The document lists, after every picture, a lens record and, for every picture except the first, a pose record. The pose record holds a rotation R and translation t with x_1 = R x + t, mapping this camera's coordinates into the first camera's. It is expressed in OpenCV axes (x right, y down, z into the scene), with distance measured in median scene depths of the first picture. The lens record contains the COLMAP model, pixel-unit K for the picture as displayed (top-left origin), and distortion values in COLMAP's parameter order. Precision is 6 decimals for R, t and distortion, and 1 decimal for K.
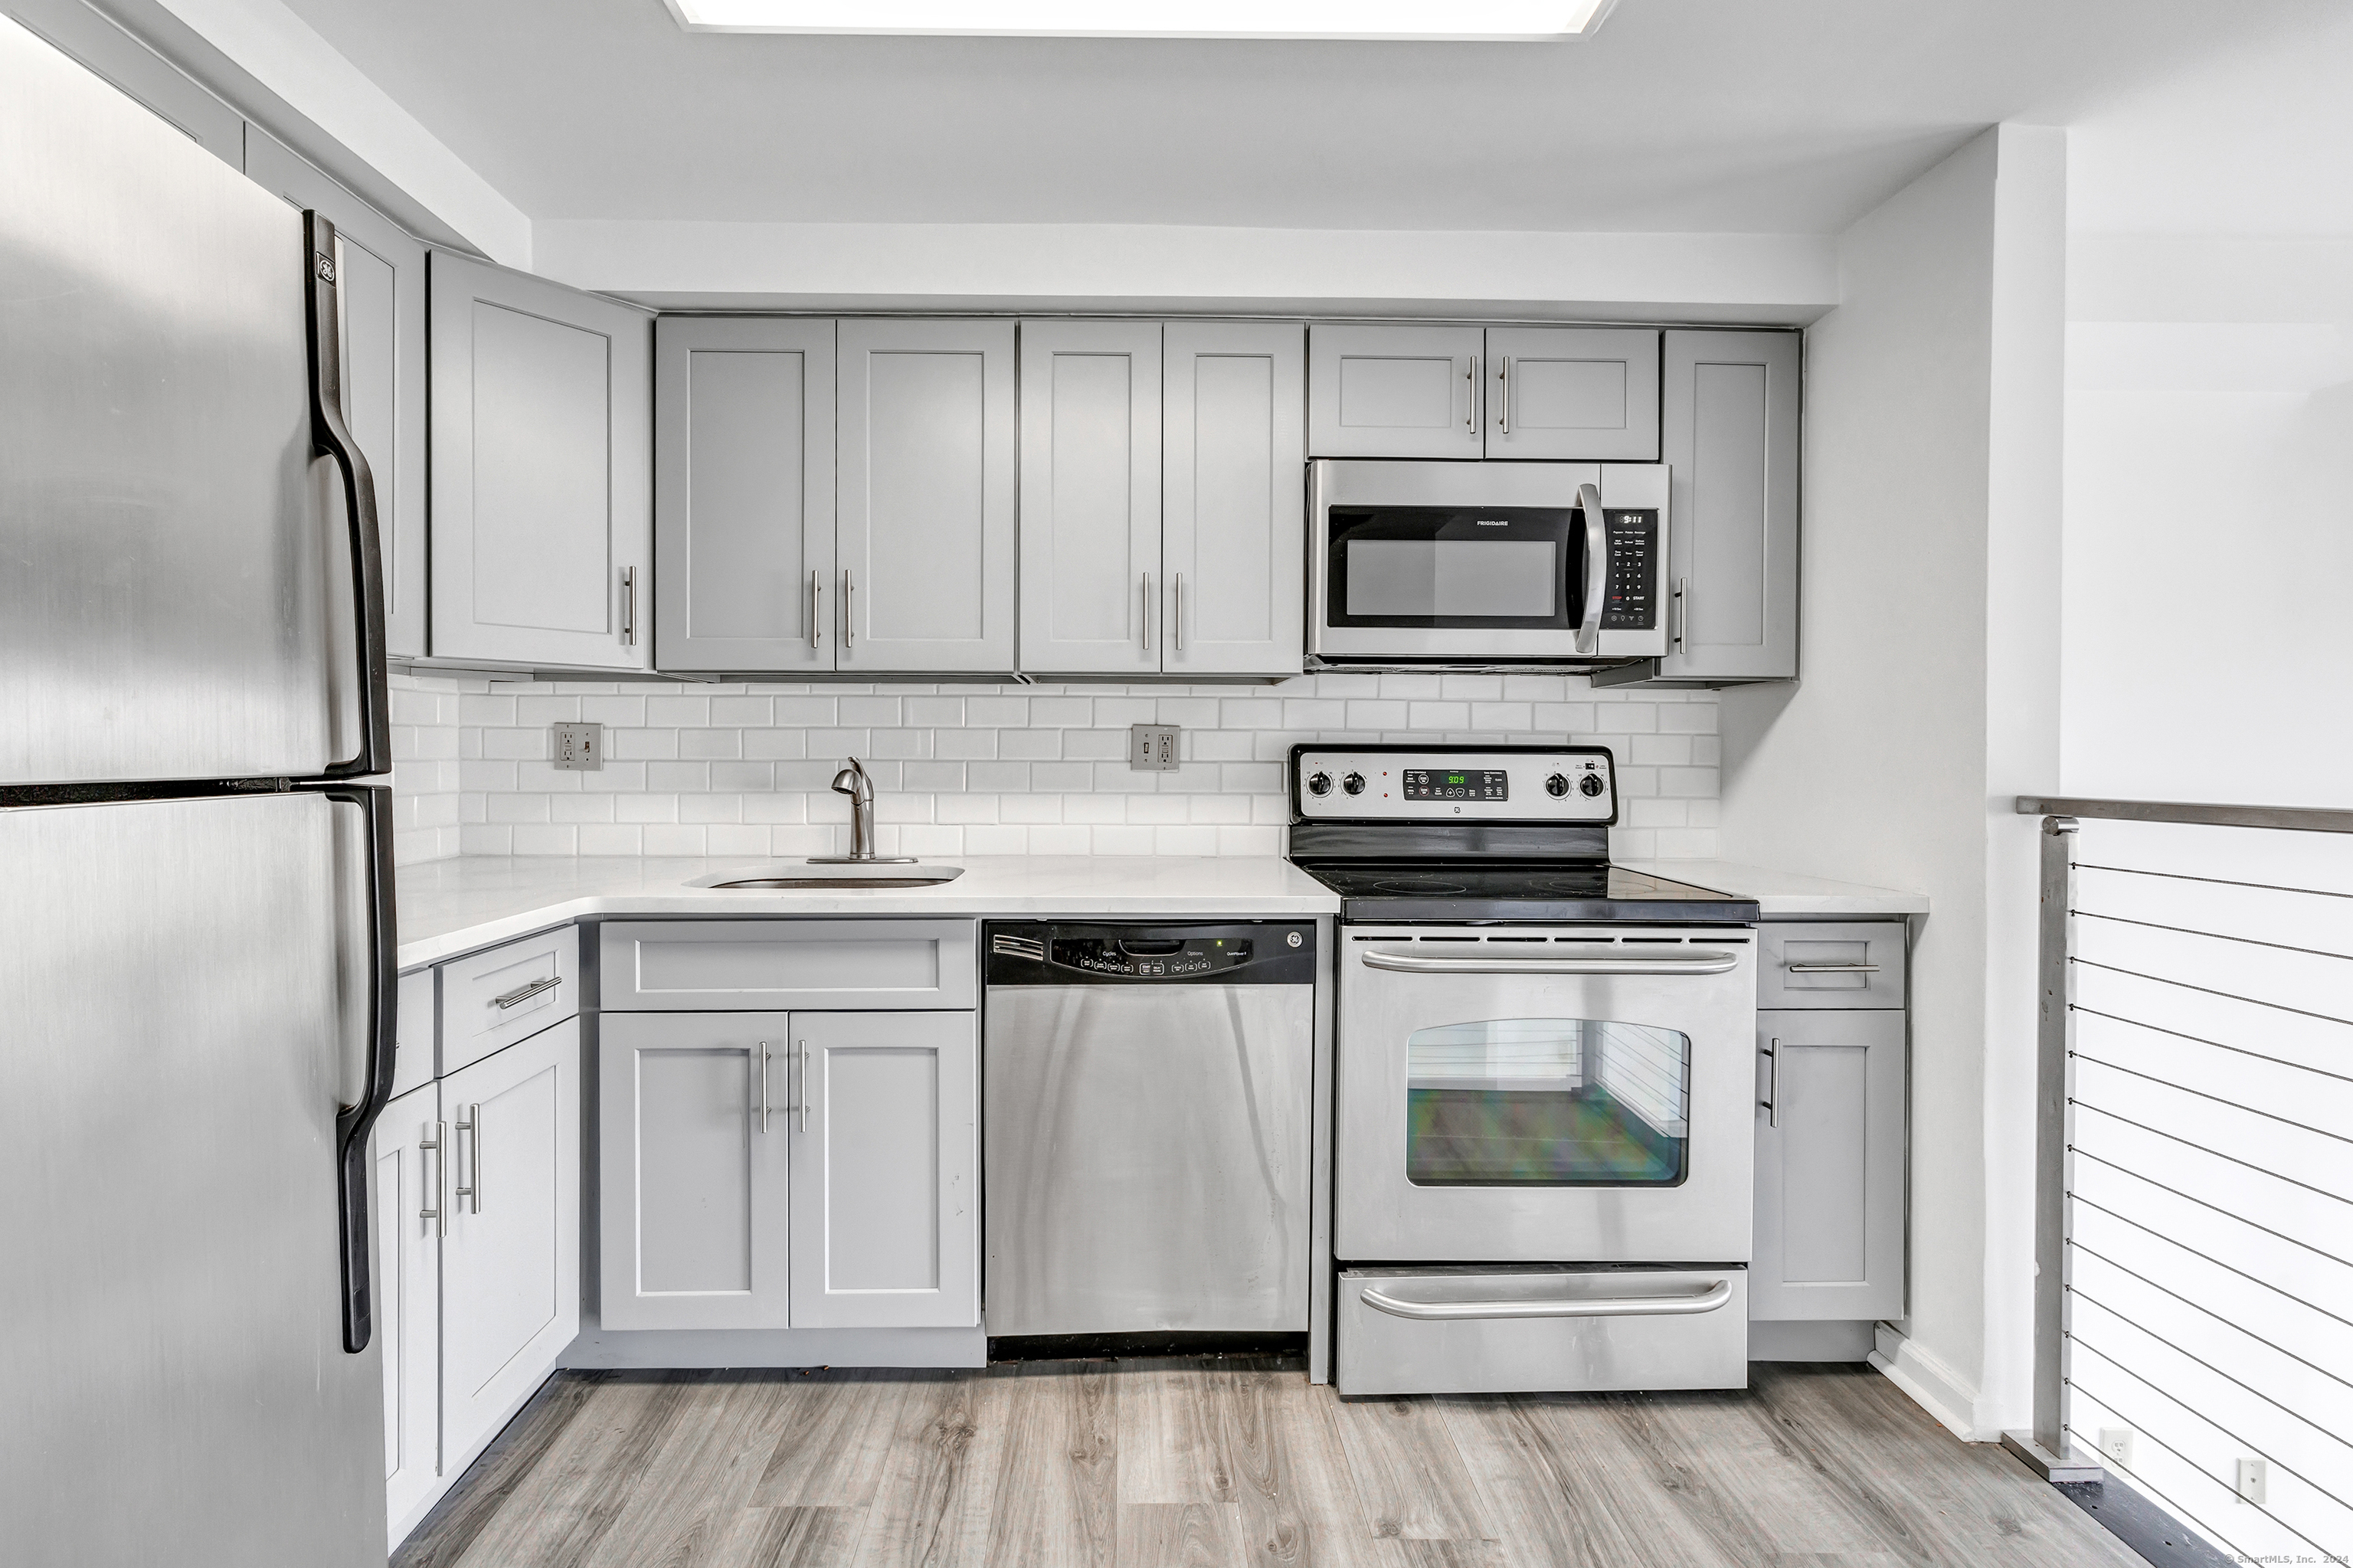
lens RADIAL K [[1072.5, 0, 1131.5], [0, 1072.5, 751.6], [0, 0, 1]] dist [0.001295, 0.000377]
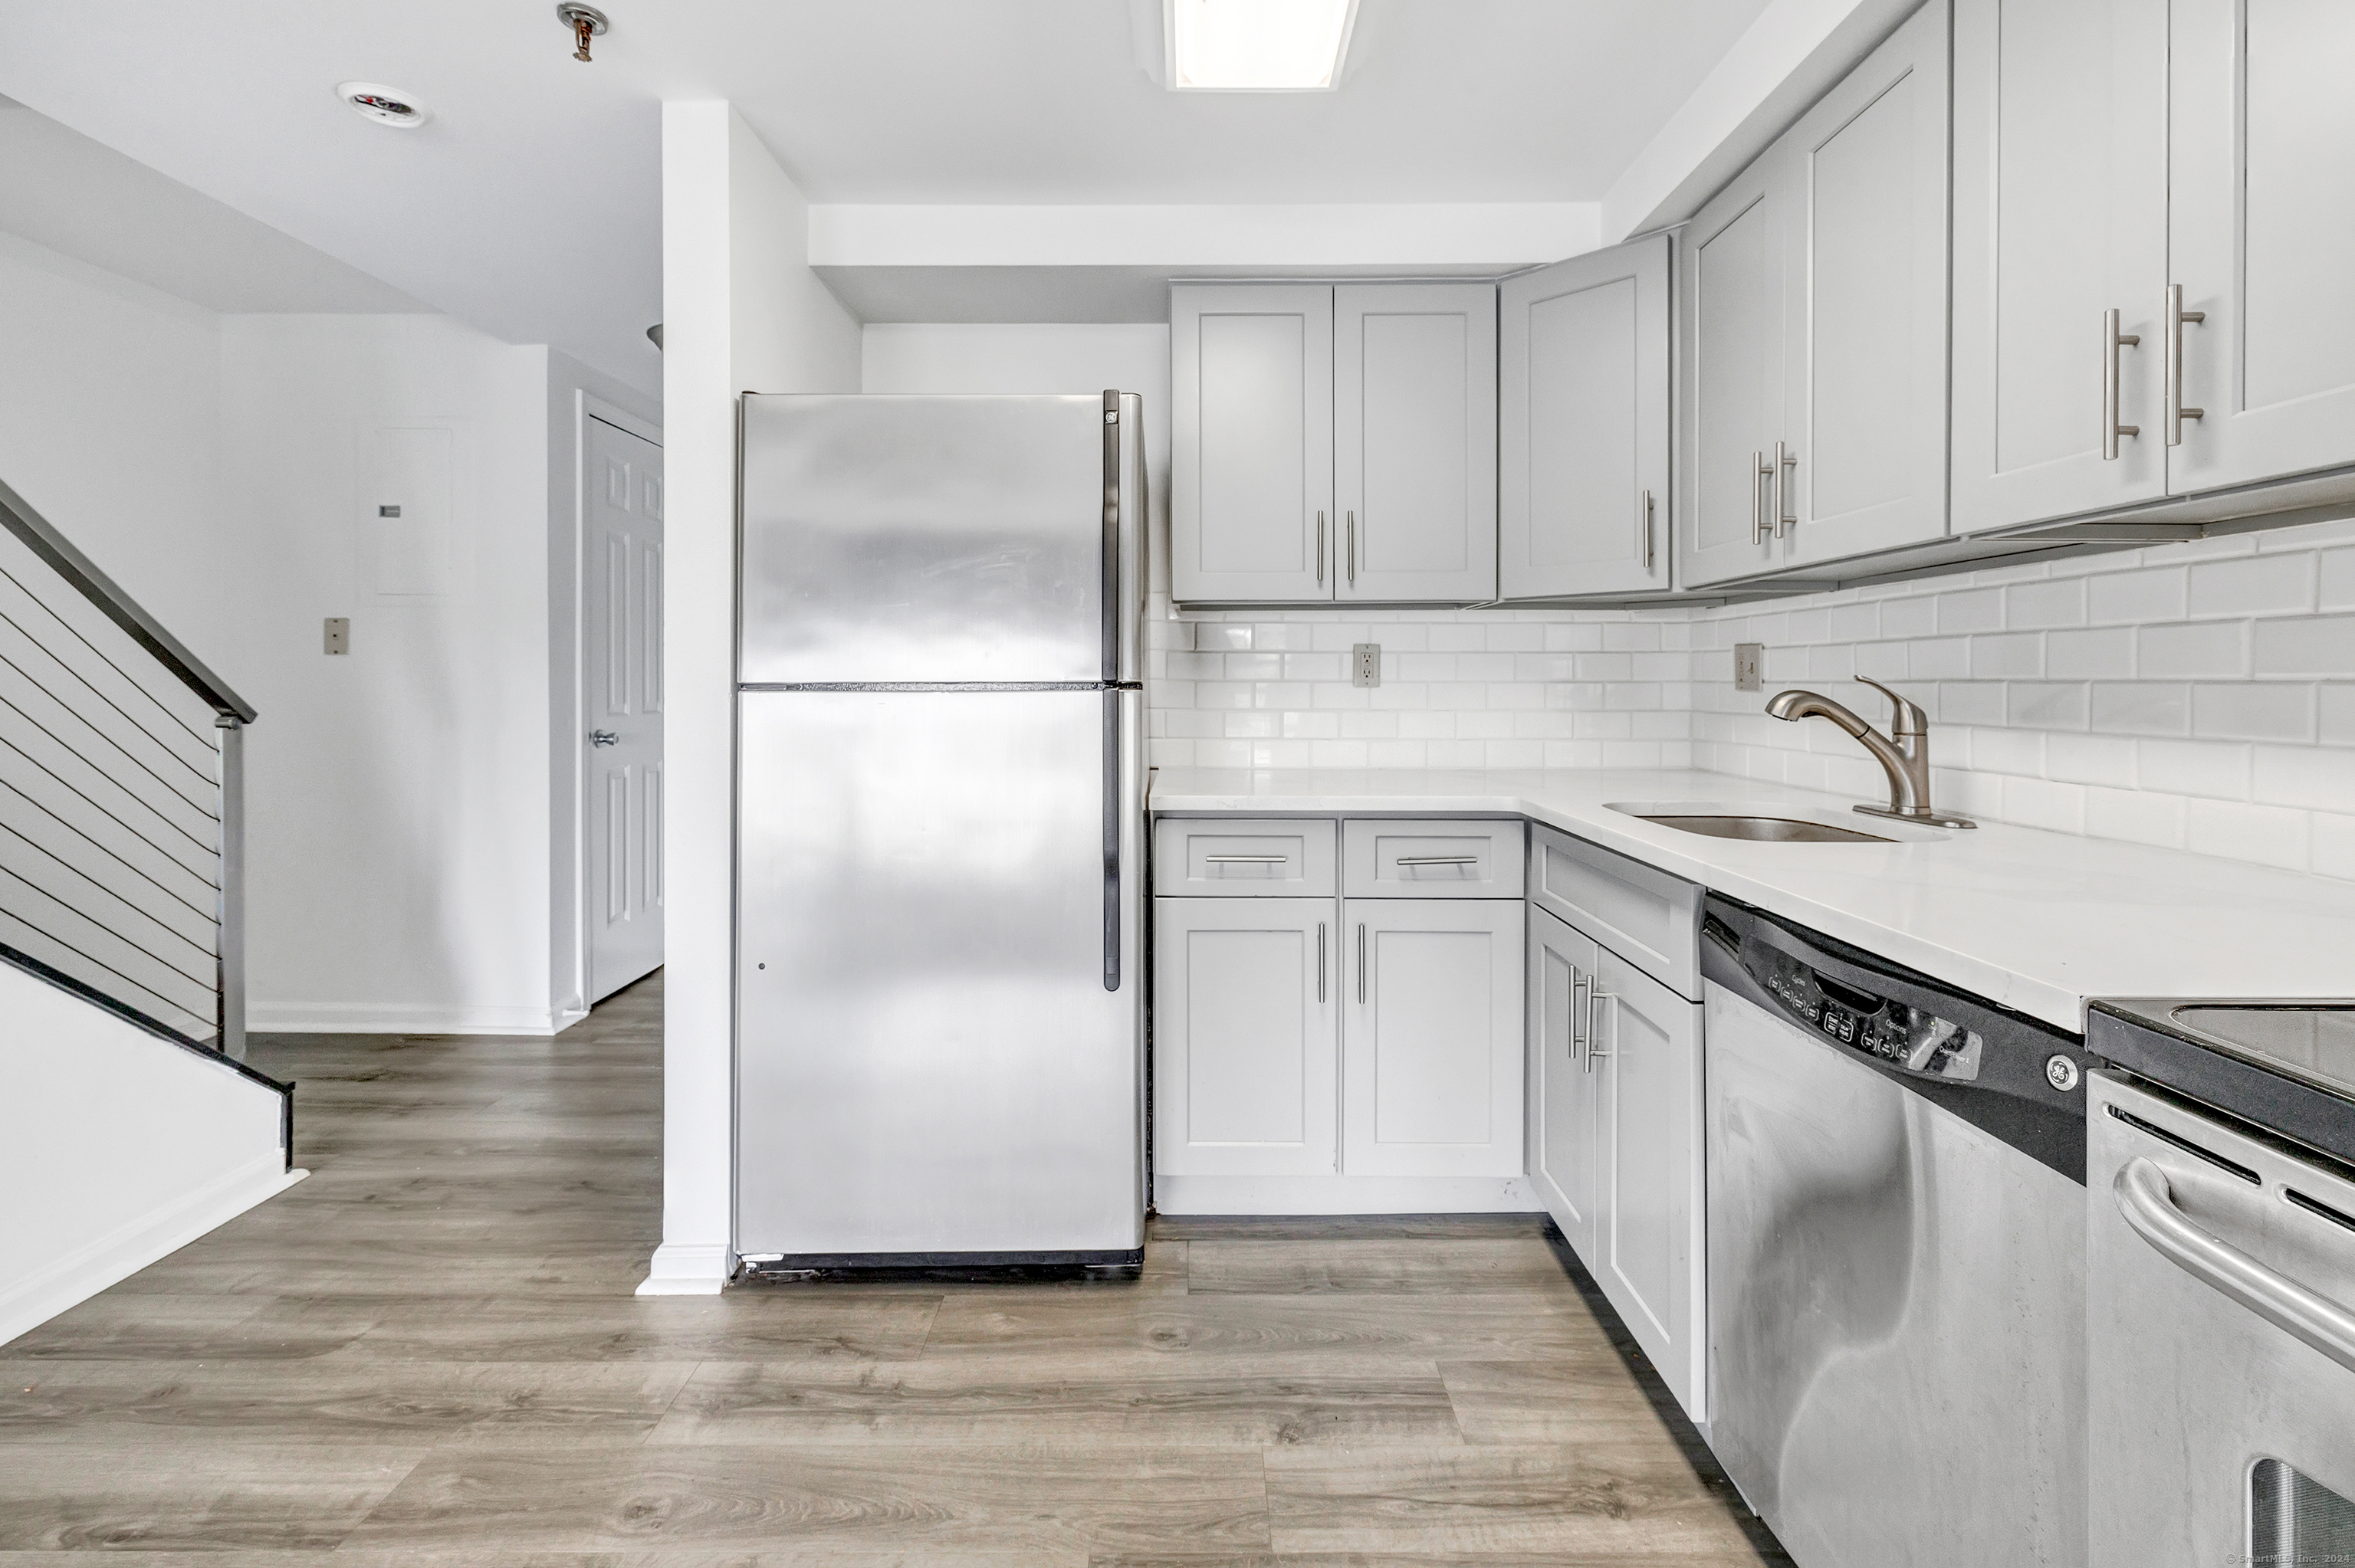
lens RADIAL K [[1065.9, 0, 1187.7], [0, 1065.9, 669.9], [0, 0, 1]] dist [-0.000761, -0.000070]
pose [[-0.045095, -0.013585, -0.998890, 0.546498], [0.000098, 0.999907, -0.013603, 0.012500], [0.998983, -0.000712, -0.045089, 0.587658]]
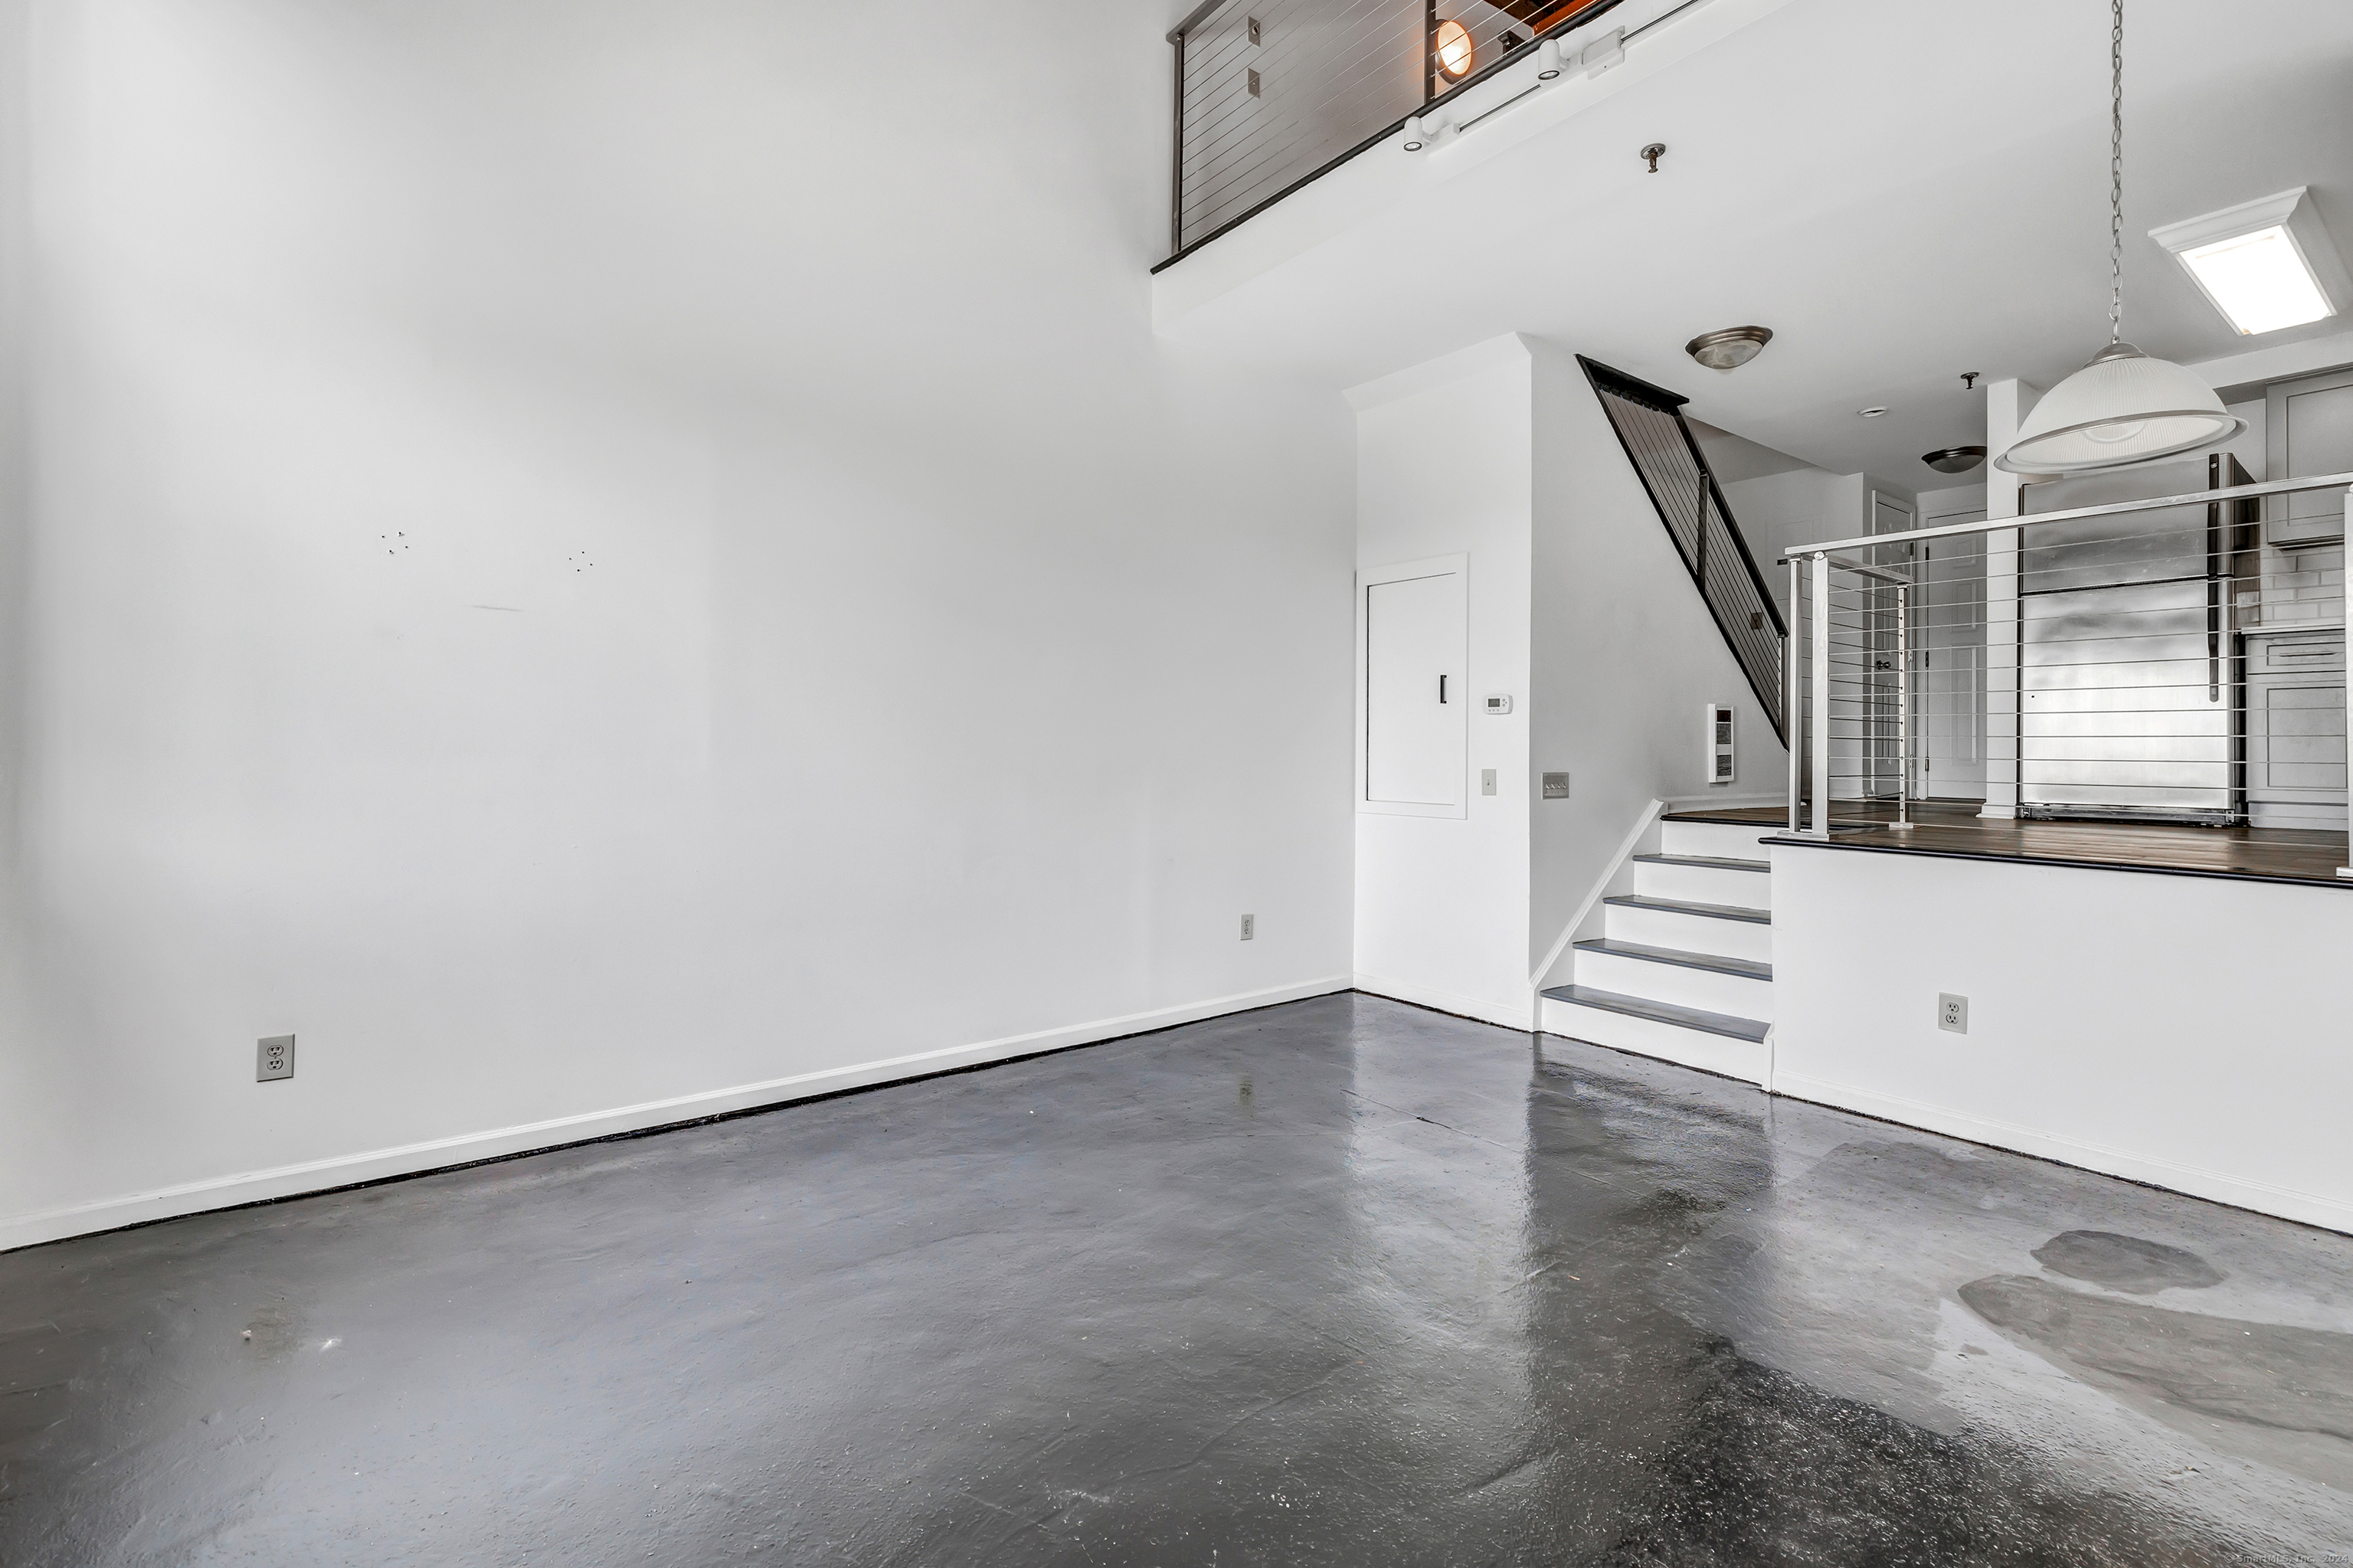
lens RADIAL K [[1036.9, 0, 1171.1], [0, 1036.9, 744.5], [0, 0, 1]] dist [-0.000349, 0.000493]
pose [[-0.834192, -0.009411, -0.551394, 2.613138], [-0.010048, 0.999948, -0.001865, 0.385951], [0.551383, 0.003984, -0.834243, 1.082366]]
